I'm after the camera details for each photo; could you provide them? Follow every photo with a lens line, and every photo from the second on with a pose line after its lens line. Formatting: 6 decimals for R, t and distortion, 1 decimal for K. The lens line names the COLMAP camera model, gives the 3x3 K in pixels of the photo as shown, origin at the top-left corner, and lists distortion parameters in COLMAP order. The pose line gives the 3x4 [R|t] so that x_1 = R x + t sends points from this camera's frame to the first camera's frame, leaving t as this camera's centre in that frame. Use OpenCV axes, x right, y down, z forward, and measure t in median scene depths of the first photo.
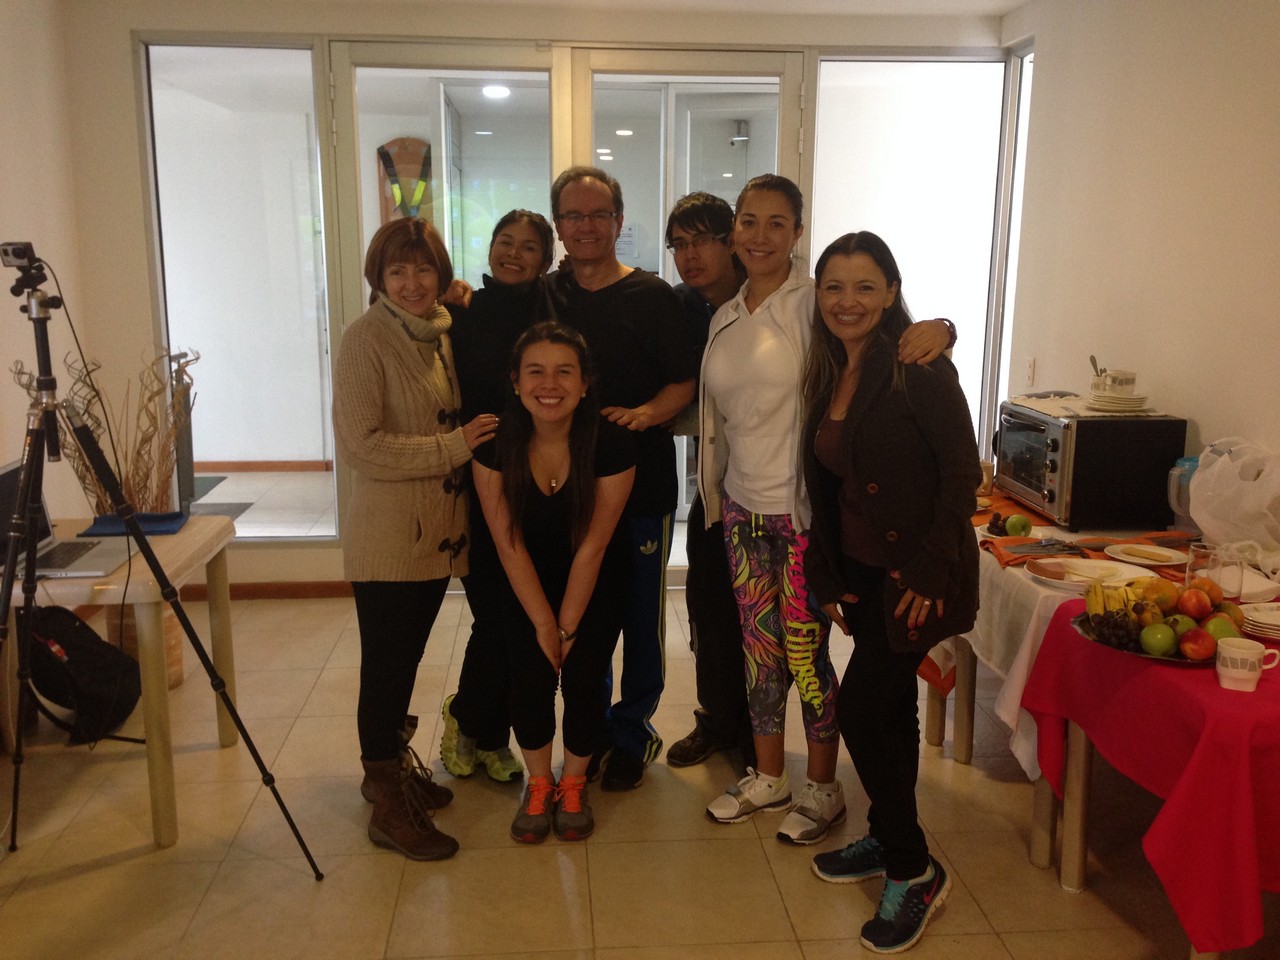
lens RADIAL K [[1213.4, 0, 635.6], [0, 1213.4, 485.5], [0, 0, 1]] dist [-0.000363, 0.000000]
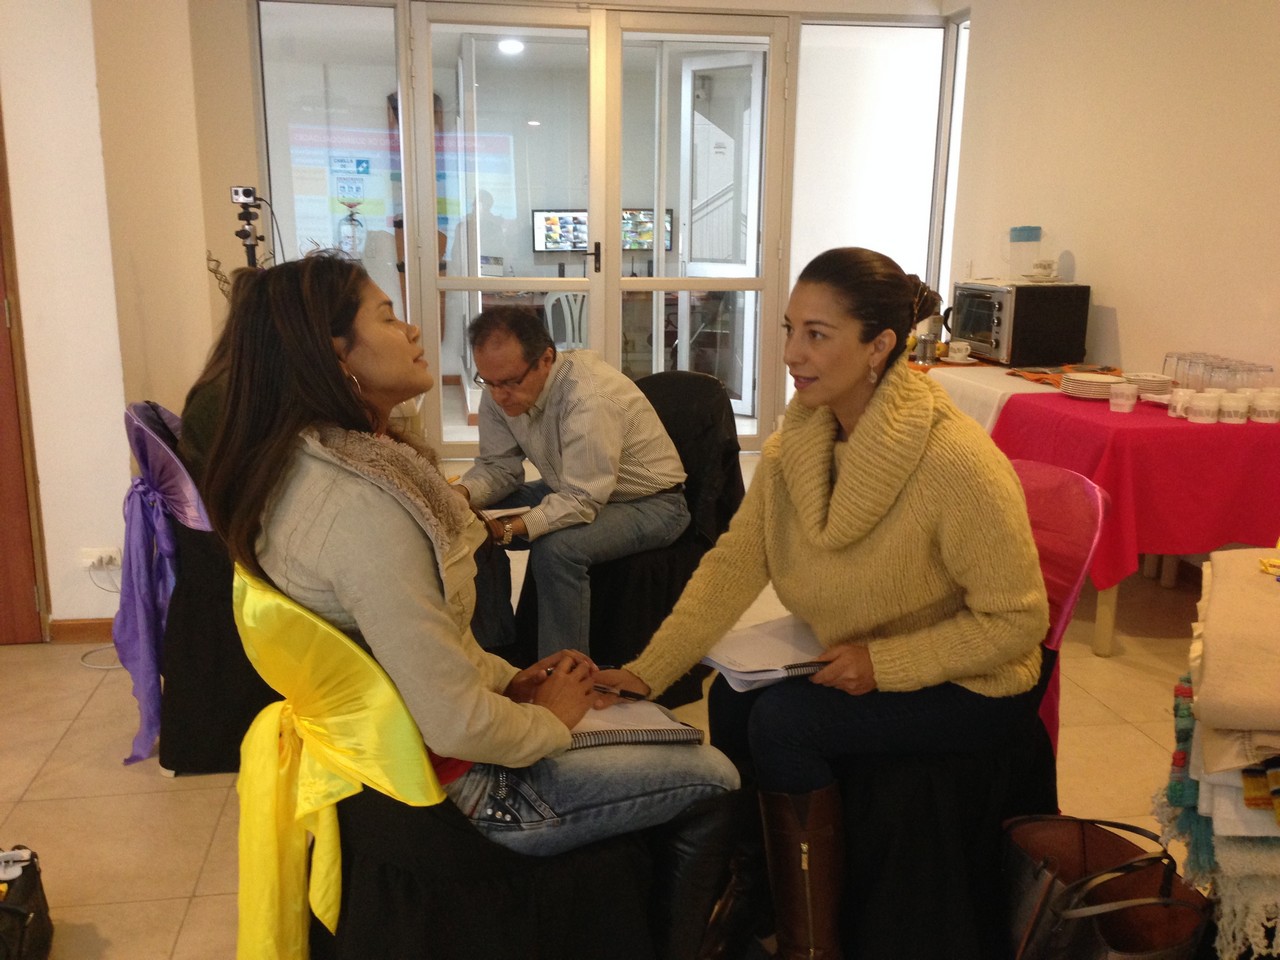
lens RADIAL K [[1213.4, 0, 643.7], [0, 1213.4, 479.9], [0, 0, 1]] dist [-0.000363, 0.000000]
pose [[0.997565, -0.006678, 0.069419, -0.093433], [0.004945, 0.999672, 0.025117, 0.074774], [-0.069564, -0.024713, 0.997271, -0.213030]]
